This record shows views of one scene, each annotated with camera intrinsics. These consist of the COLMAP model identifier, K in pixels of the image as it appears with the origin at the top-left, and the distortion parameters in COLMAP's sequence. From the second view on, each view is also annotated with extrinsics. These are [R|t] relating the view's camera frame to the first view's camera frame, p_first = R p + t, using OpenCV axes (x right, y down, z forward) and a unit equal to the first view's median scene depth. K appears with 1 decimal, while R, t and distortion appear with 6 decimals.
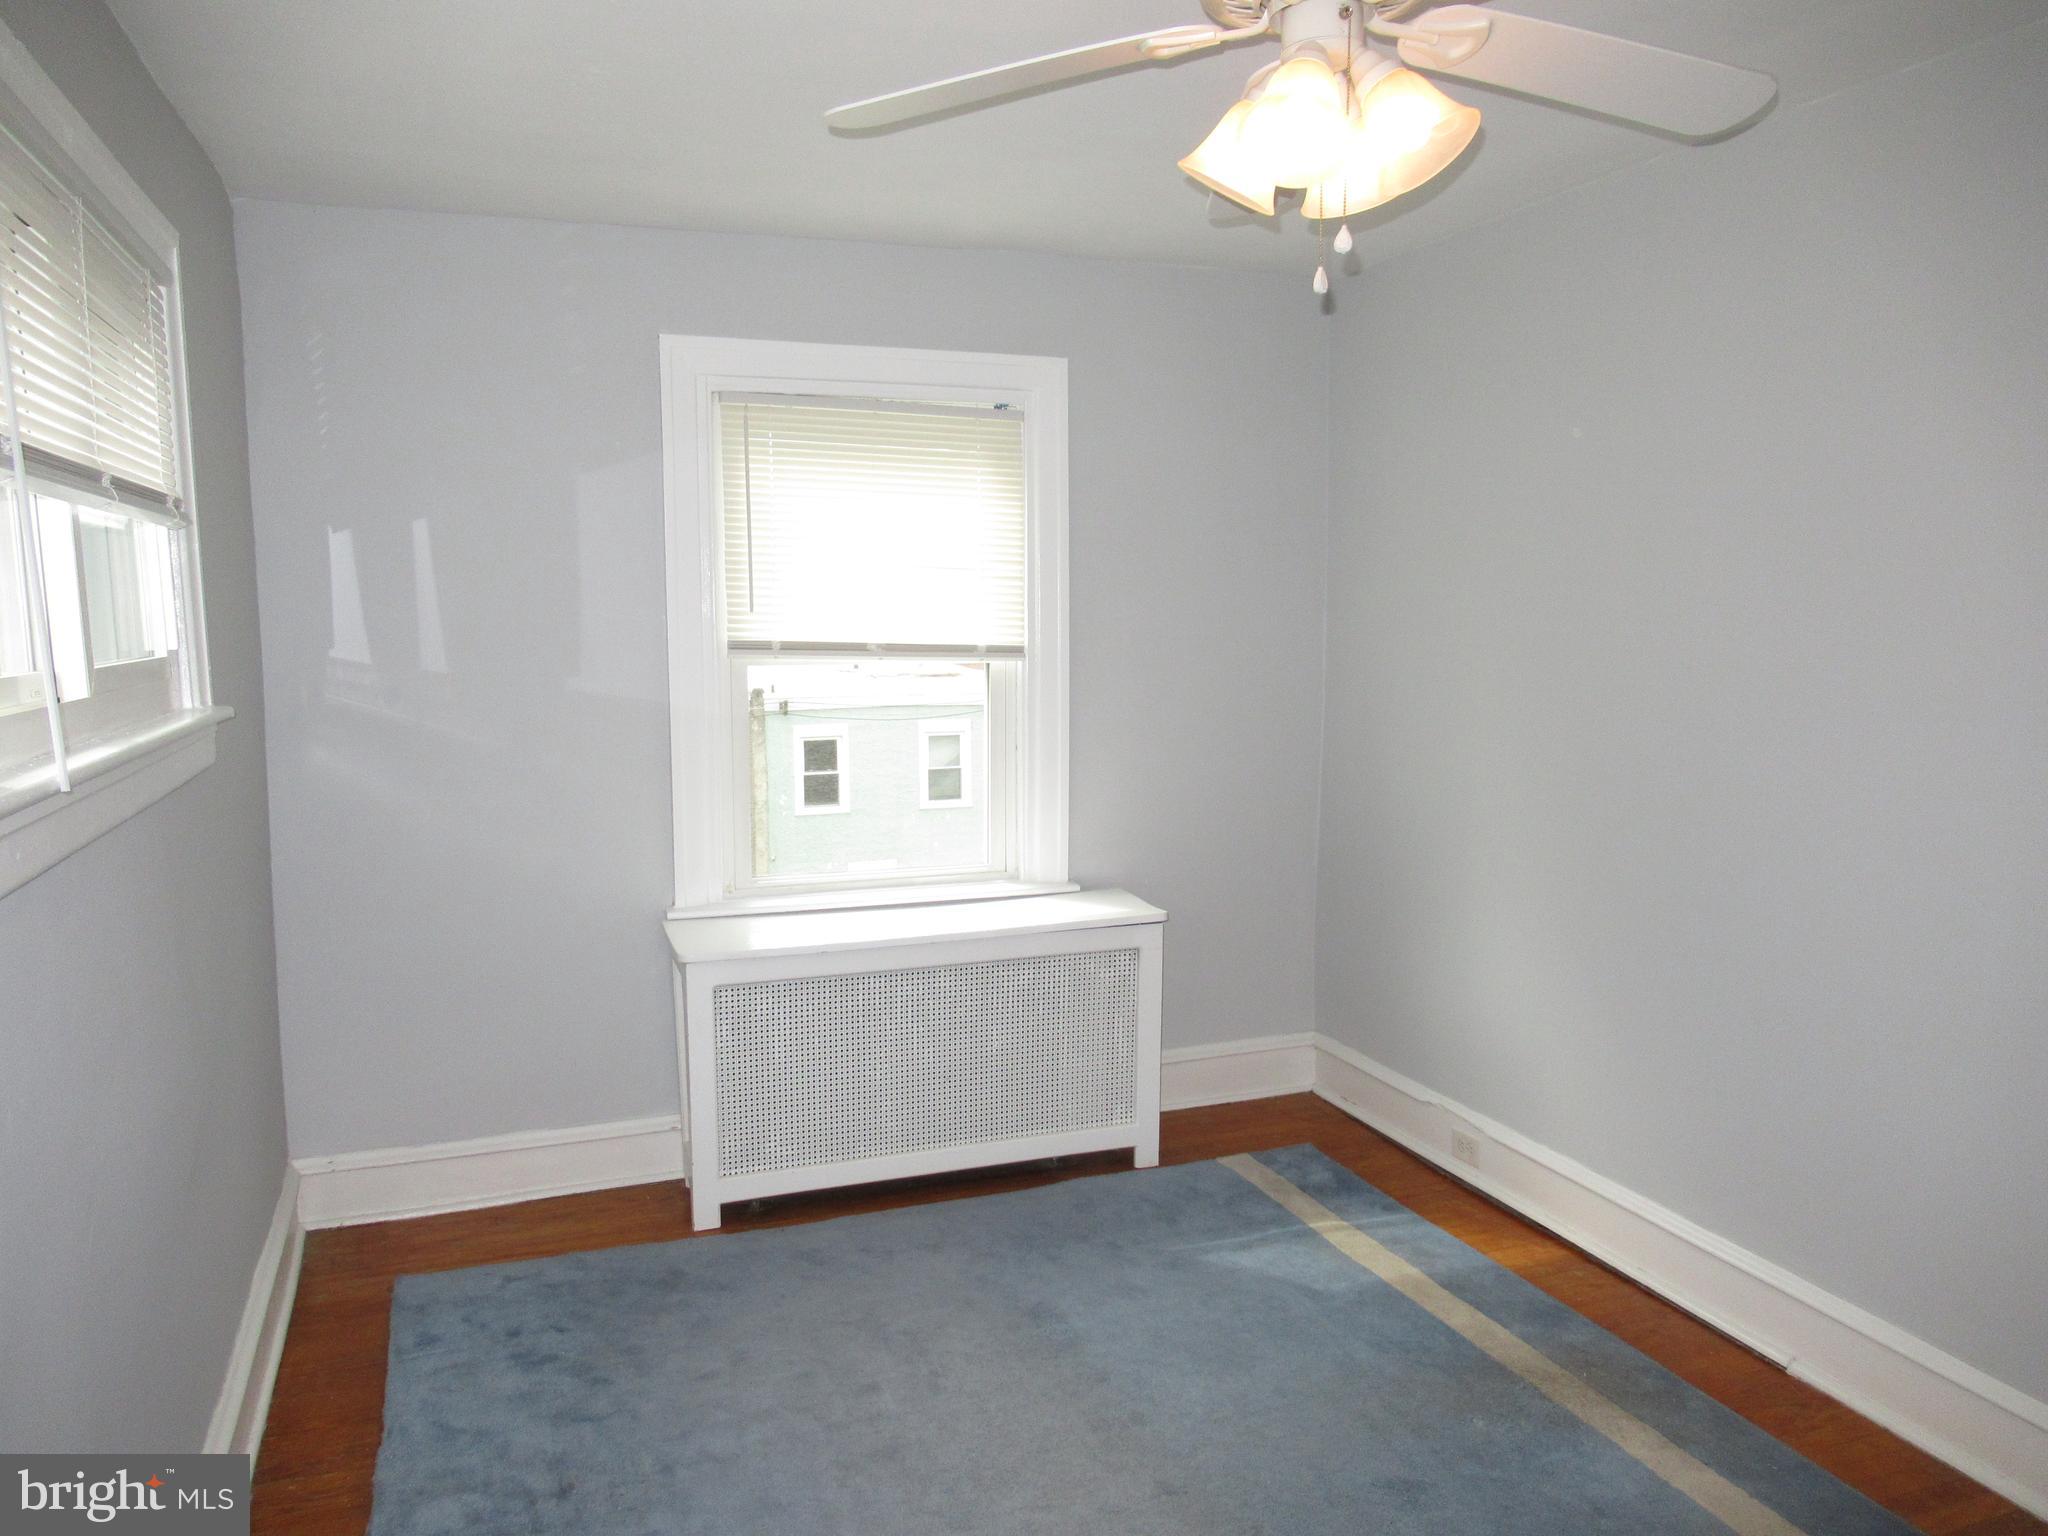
lens RADIAL K [[1519.5, 0, 1027.0], [0, 1519.5, 776.6], [0, 0, 1]] dist [-0.007381, -0.003516]
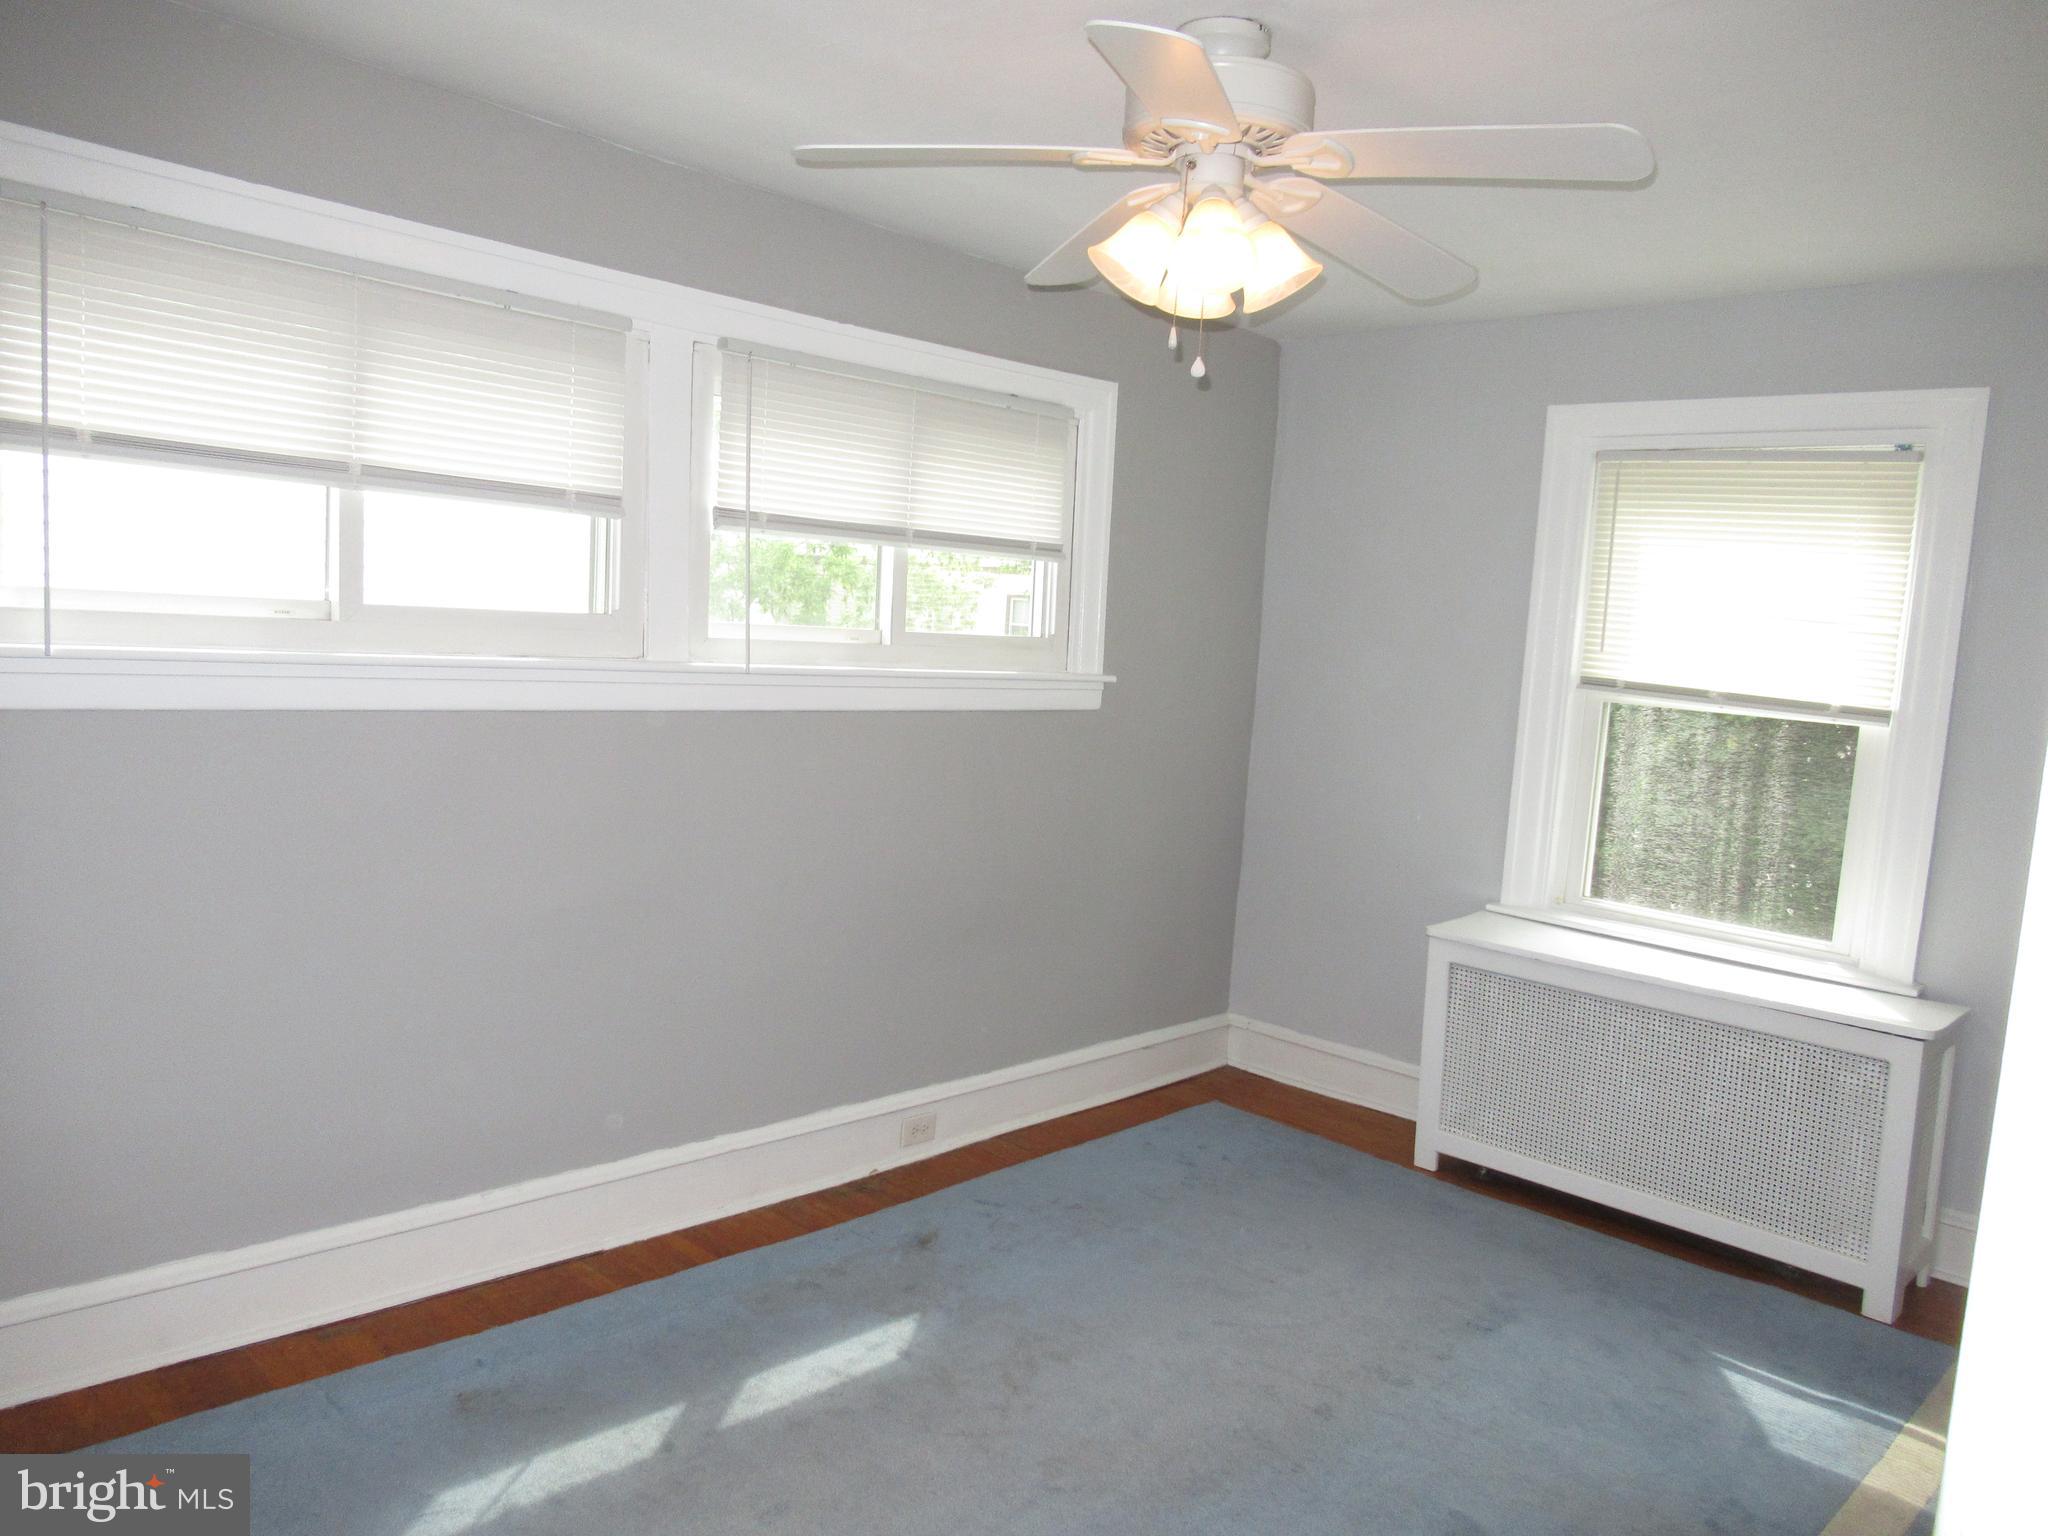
lens RADIAL K [[1519.5, 0, 1016.2], [0, 1519.5, 775.8], [0, 0, 1]] dist [-0.007381, -0.003516]
pose [[0.429171, 0.129866, -0.893838, 0.626303], [-0.167141, 0.983937, 0.062705, -0.018982], [0.887624, 0.122485, 0.443984, 0.157059]]
